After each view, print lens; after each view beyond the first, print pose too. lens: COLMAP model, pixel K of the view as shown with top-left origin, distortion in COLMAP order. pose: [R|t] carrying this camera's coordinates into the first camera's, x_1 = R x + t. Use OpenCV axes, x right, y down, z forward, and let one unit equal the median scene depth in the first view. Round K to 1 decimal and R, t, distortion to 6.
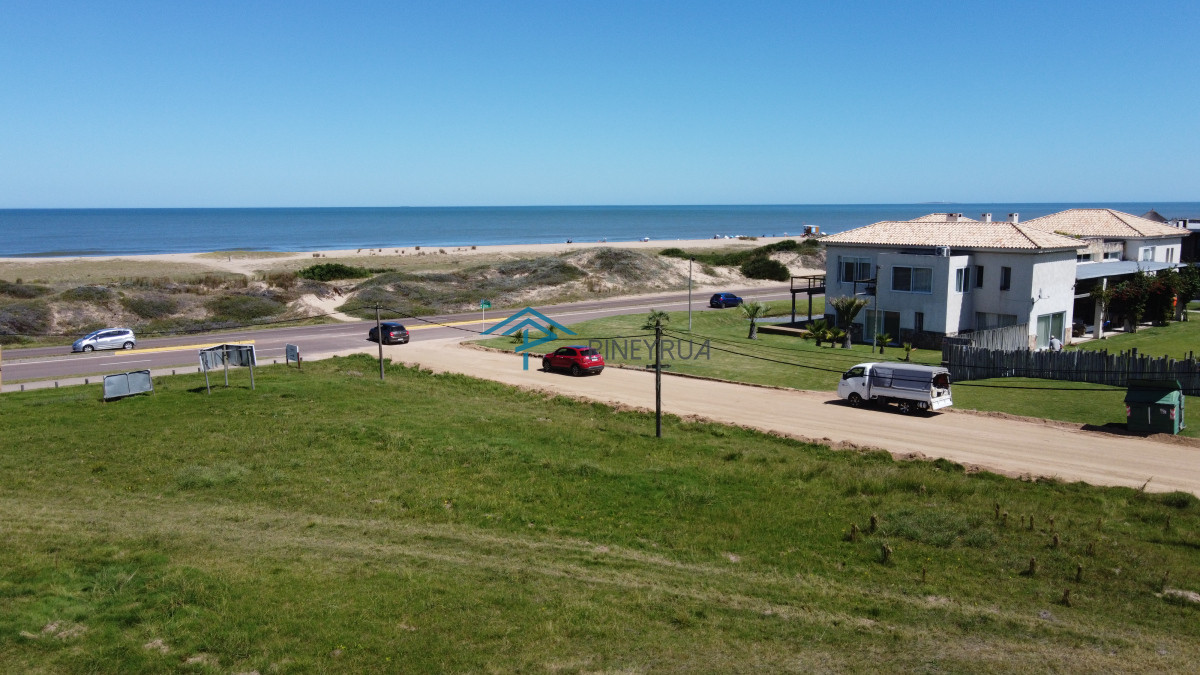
lens RADIAL K [[921.8, 0, 597.2], [0, 921.8, 343.8], [0, 0, 1]] dist [-0.000608, 0.025177]
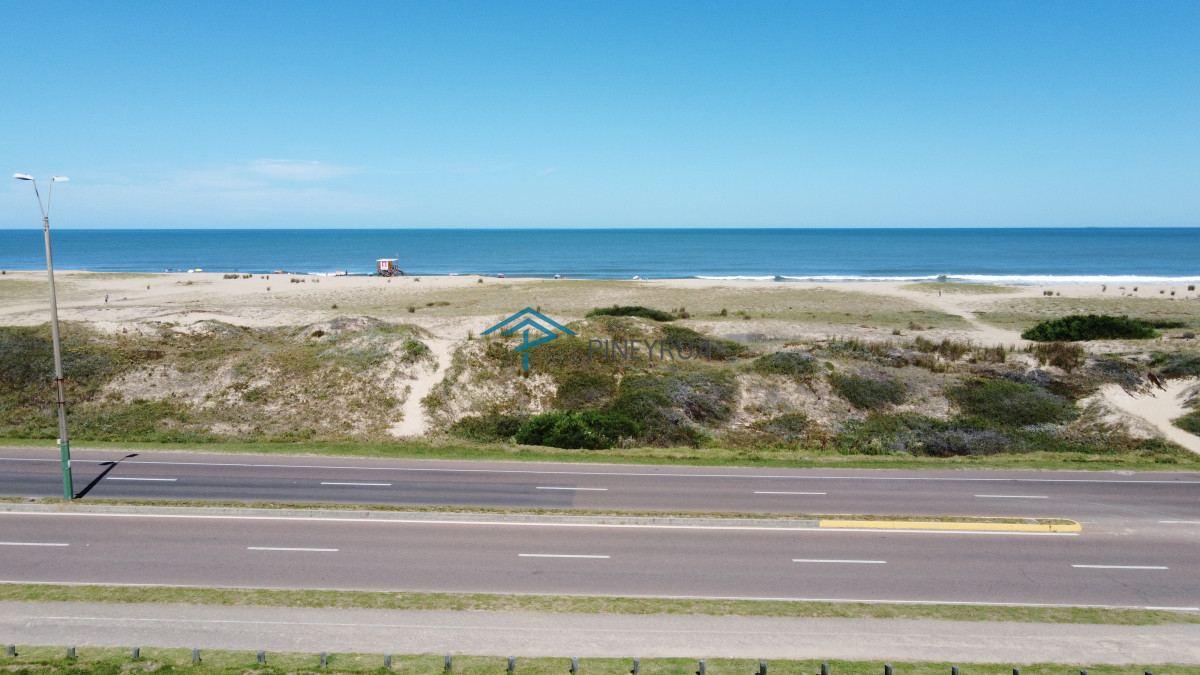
lens RADIAL K [[921.8, 0, 599.9], [0, 921.8, 346.0], [0, 0, 1]] dist [-0.000608, 0.025177]
pose [[0.760671, 0.085883, -0.643432, -0.187848], [-0.098158, 0.995030, 0.016770, -0.058940], [0.641674, 0.050401, 0.765320, 0.332485]]
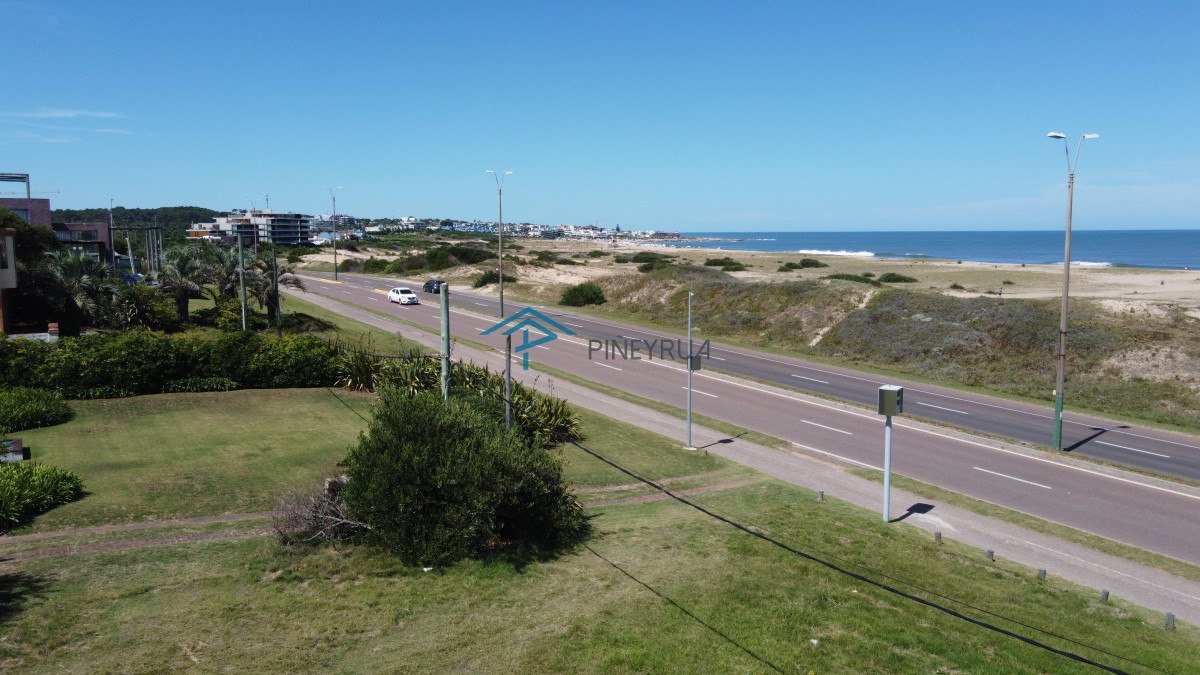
lens RADIAL K [[921.8, 0, 595.8], [0, 921.8, 346.6], [0, 0, 1]] dist [-0.000608, 0.025177]
pose [[-0.139031, 0.127092, -0.982099, -0.188276], [-0.141429, 0.979016, 0.146715, -0.041516], [0.980137, 0.159295, -0.118140, 0.334739]]
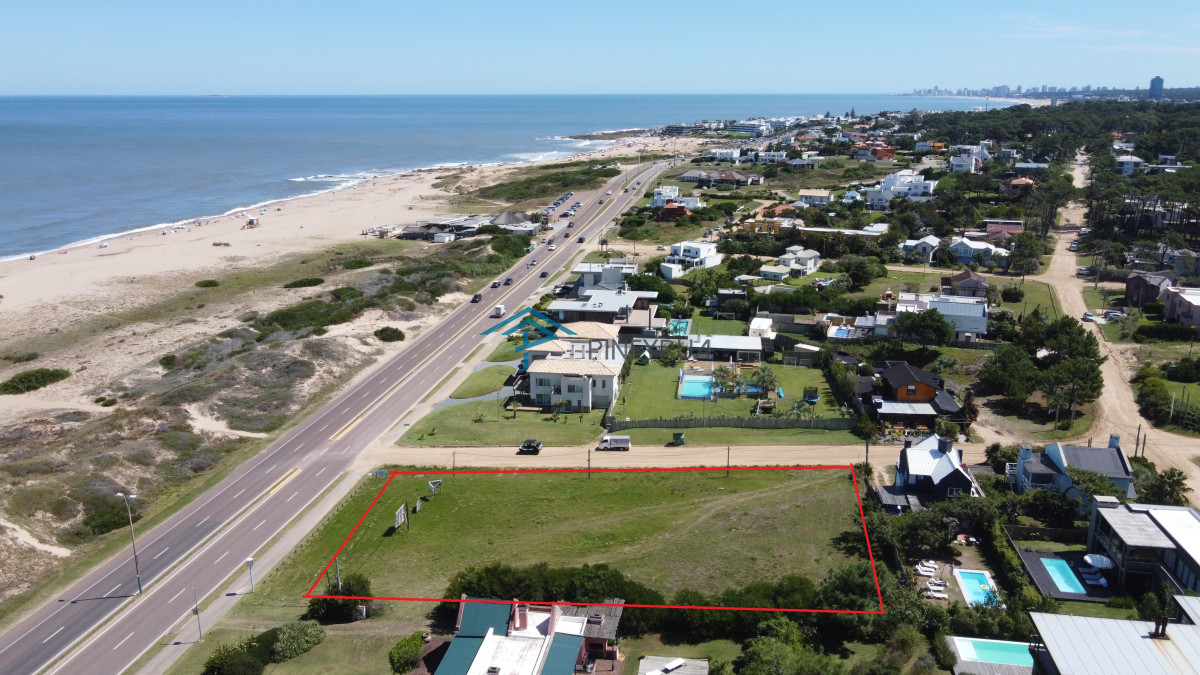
lens RADIAL K [[921.8, 0, 598.3], [0, 921.8, 336.5], [0, 0, 1]] dist [-0.000608, 0.025177]
pose [[0.741492, -0.166171, 0.650060, -0.834040], [0.096207, 0.985167, 0.142094, -0.369203], [-0.664029, -0.042821, 0.746480, -0.667869]]
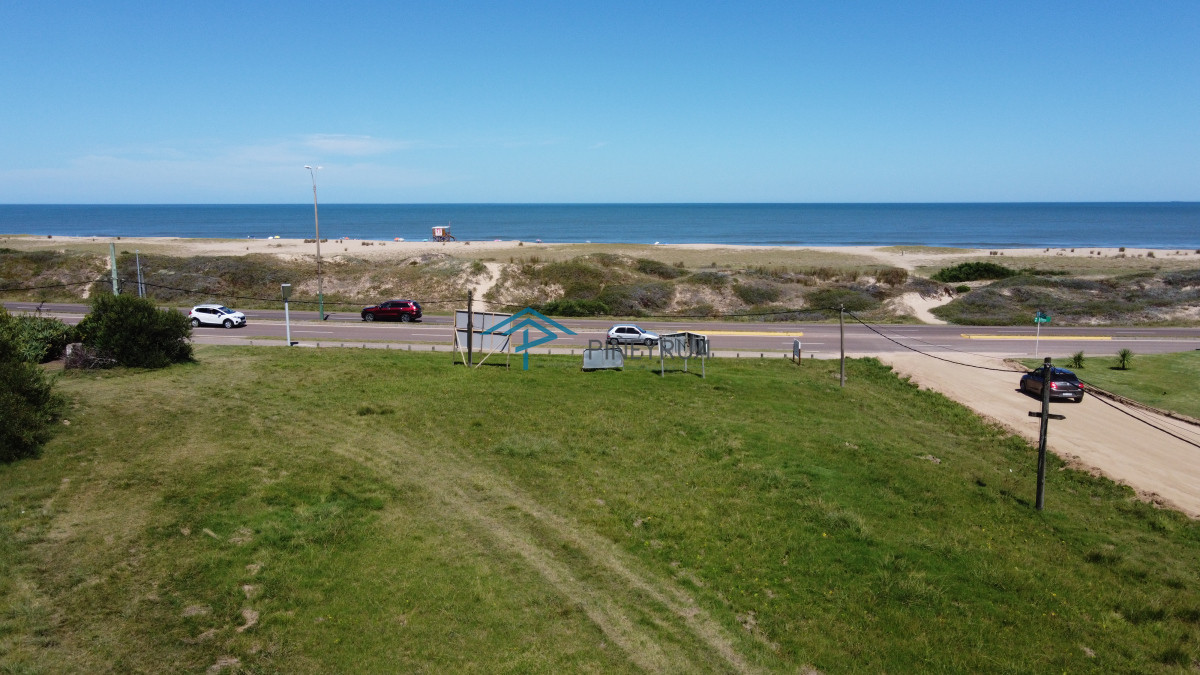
lens RADIAL K [[921.8, 0, 598.2], [0, 921.8, 343.3], [0, 0, 1]] dist [-0.000608, 0.025177]
pose [[0.728926, 0.106699, -0.676226, 0.111182], [-0.103258, 0.993615, 0.045474, -0.011379], [0.676760, 0.036679, 0.735289, 0.072725]]
